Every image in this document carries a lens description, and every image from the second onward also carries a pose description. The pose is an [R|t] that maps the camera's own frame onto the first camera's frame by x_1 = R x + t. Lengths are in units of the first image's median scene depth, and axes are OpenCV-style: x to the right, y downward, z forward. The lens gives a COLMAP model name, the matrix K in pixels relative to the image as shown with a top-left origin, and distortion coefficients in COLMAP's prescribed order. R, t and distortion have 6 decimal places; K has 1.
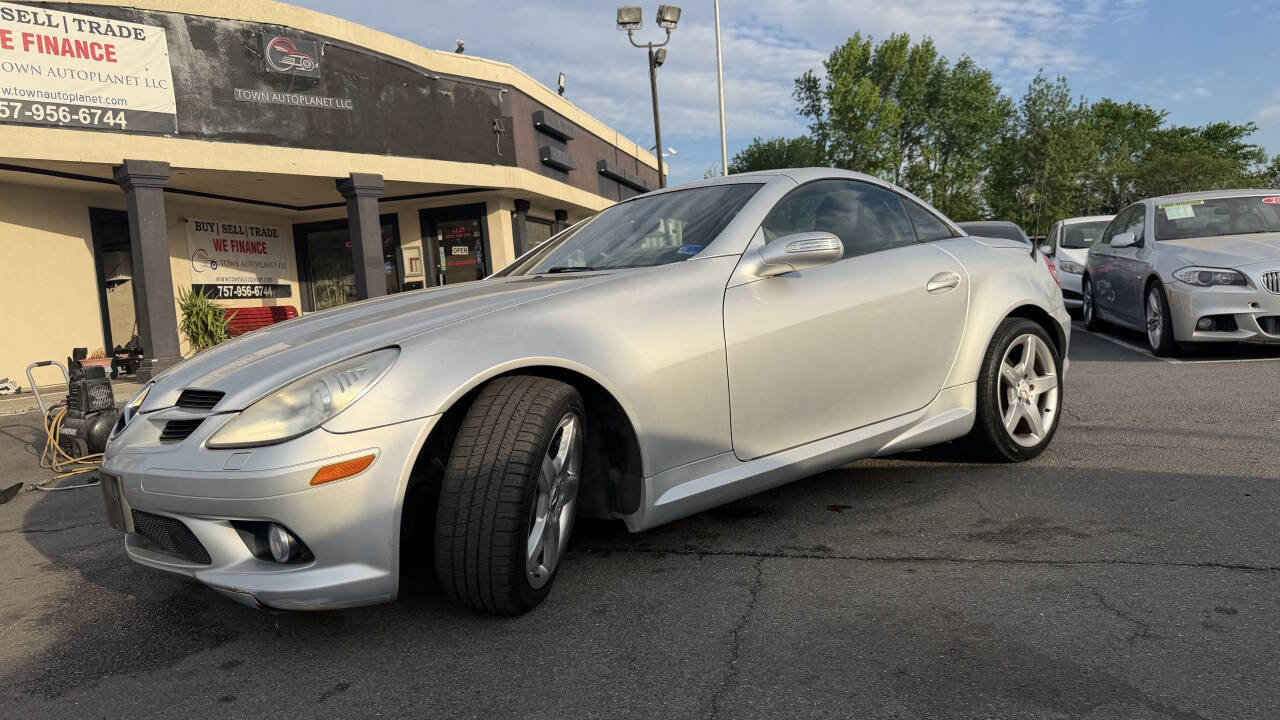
lens RADIAL K [[893.4, 0, 624.0], [0, 893.4, 378.7], [0, 0, 1]] dist [0.061066, -0.086135]
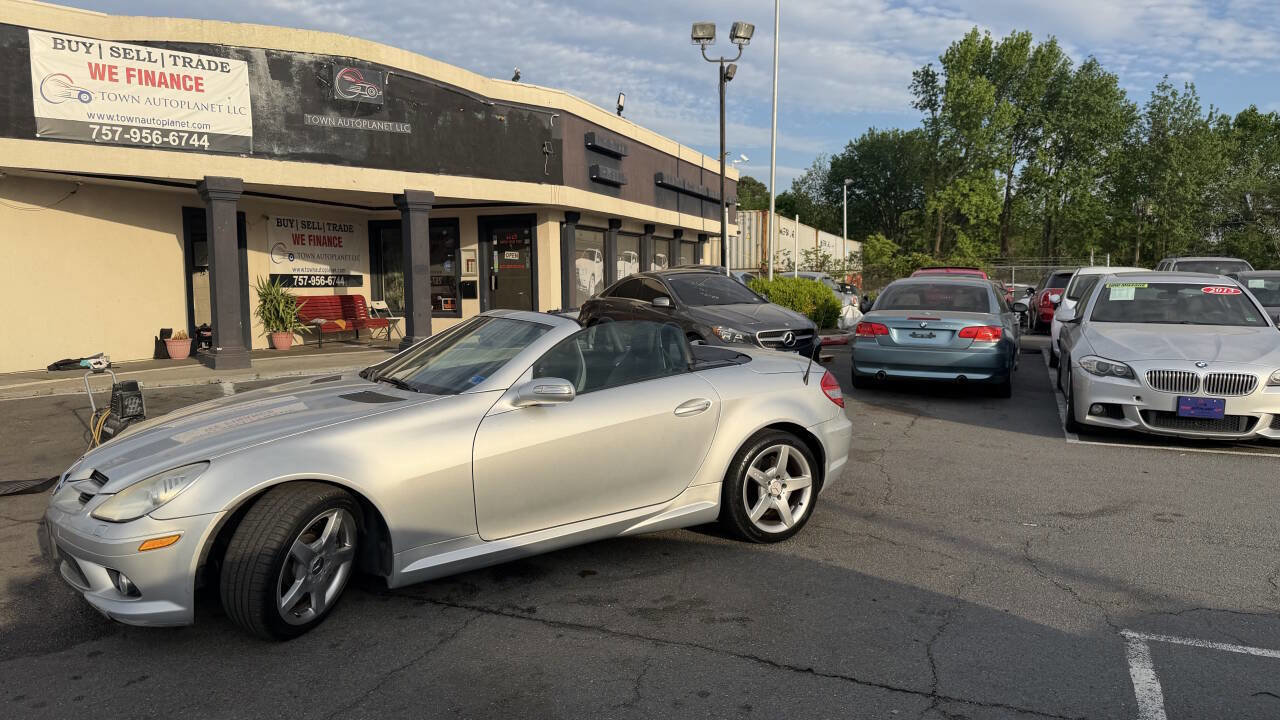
lens RADIAL K [[893.4, 0, 633.2], [0, 893.4, 366.2], [0, 0, 1]] dist [0.061066, -0.086135]
pose [[0.991391, 0.078278, -0.104964, 0.136076], [-0.076756, 0.996879, 0.018466, -0.062630], [0.106082, -0.010251, 0.994305, -0.102288]]
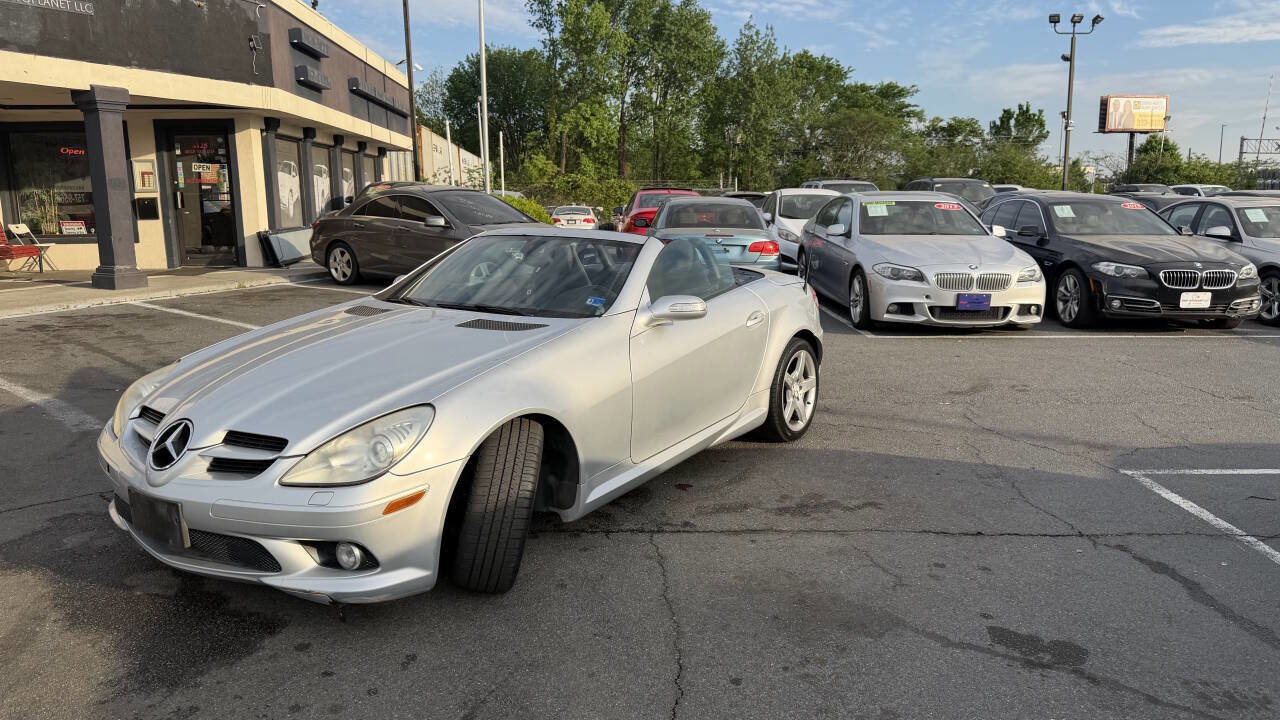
lens RADIAL K [[893.4, 0, 633.9], [0, 893.4, 370.2], [0, 0, 1]] dist [0.061066, -0.086135]
pose [[0.947698, 0.009376, 0.319031, -0.086167], [-0.038346, 0.995673, 0.084646, -0.046867], [-0.316857, -0.092453, 0.943957, -0.078897]]
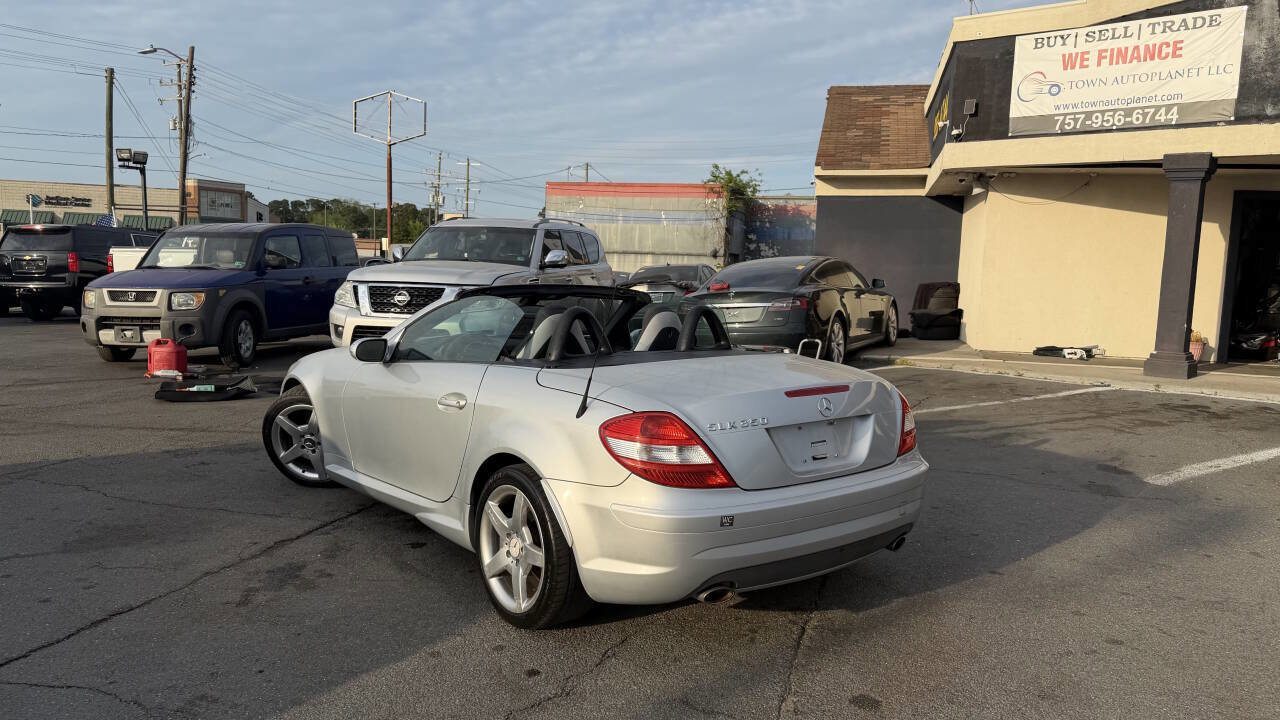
lens RADIAL K [[893.4, 0, 646.3], [0, 893.4, 365.8], [0, 0, 1]] dist [0.061066, -0.086135]
pose [[0.020095, 0.187922, -0.981978, 0.482660], [-0.118484, 0.975703, 0.184296, -0.128952], [0.992753, 0.112645, 0.041873, 0.402634]]
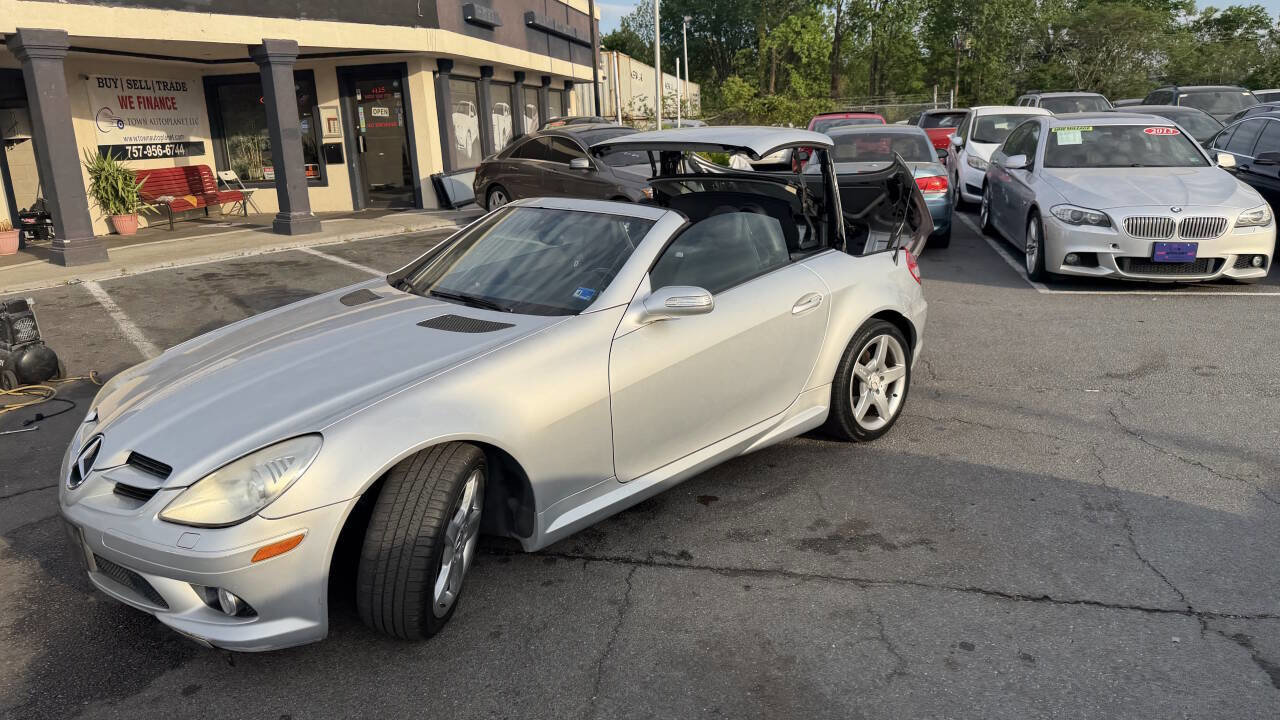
lens RADIAL K [[893.4, 0, 632.4], [0, 893.4, 357.2], [0, 0, 1]] dist [0.061066, -0.086135]
pose [[0.996258, 0.012453, 0.085524, 0.011692], [-0.026349, 0.986219, 0.163331, -0.074918], [-0.082312, -0.164973, 0.982857, -0.039983]]
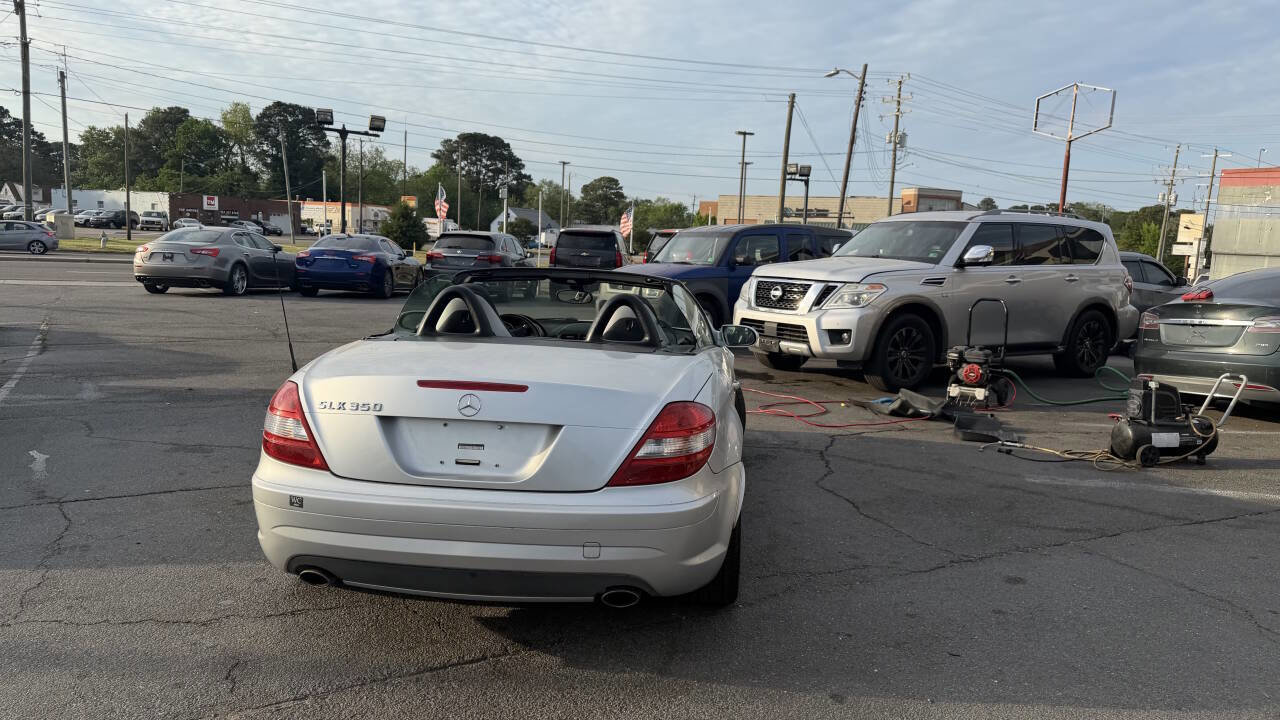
lens RADIAL K [[893.4, 0, 646.4], [0, 893.4, 371.8], [0, 0, 1]] dist [0.061066, -0.086135]
pose [[-0.679846, 0.149917, -0.717868, 0.328792], [-0.055809, 0.965467, 0.254478, -0.146467], [0.731228, 0.213069, -0.648002, 0.702649]]
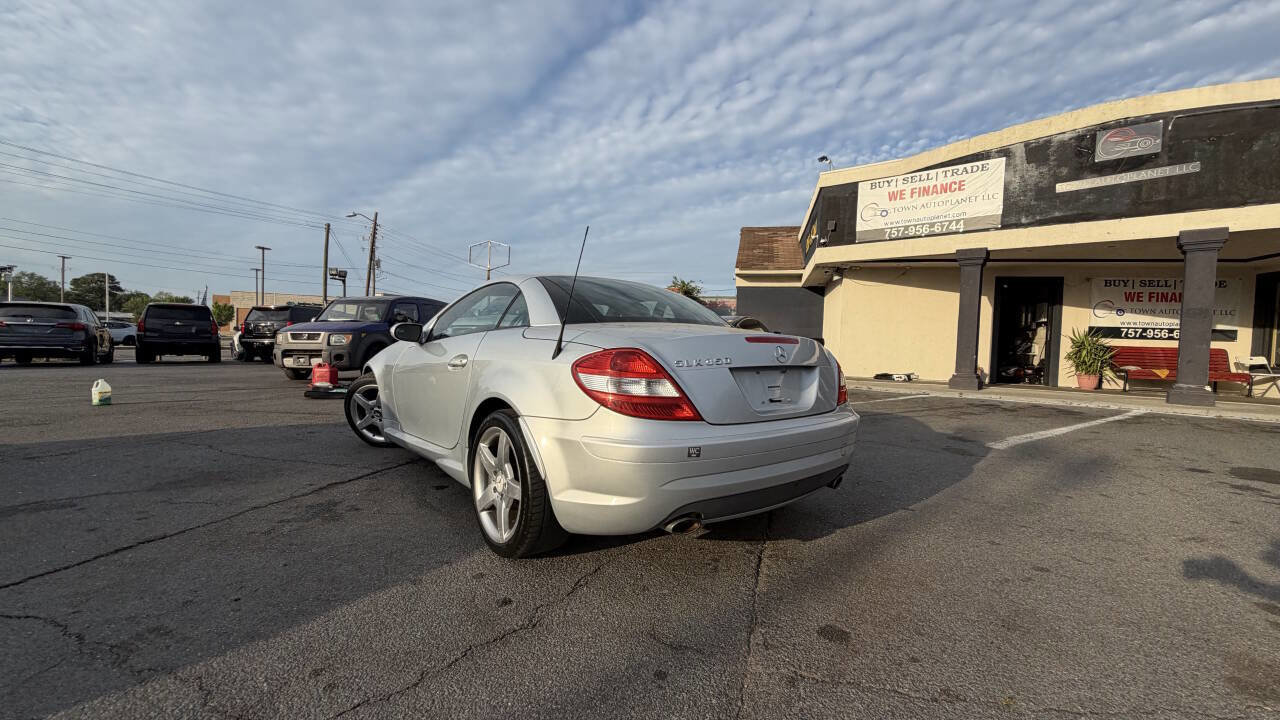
lens RADIAL K [[508.4, 0, 635.7], [0, 508.4, 361.3], [0, 0, 1]] dist [-0.000989, 0.000502]
pose [[0.019679, 0.111887, -0.993526, 0.370870], [-0.120047, 0.986794, 0.108751, -0.074762], [0.992573, 0.117130, 0.032851, 0.418288]]
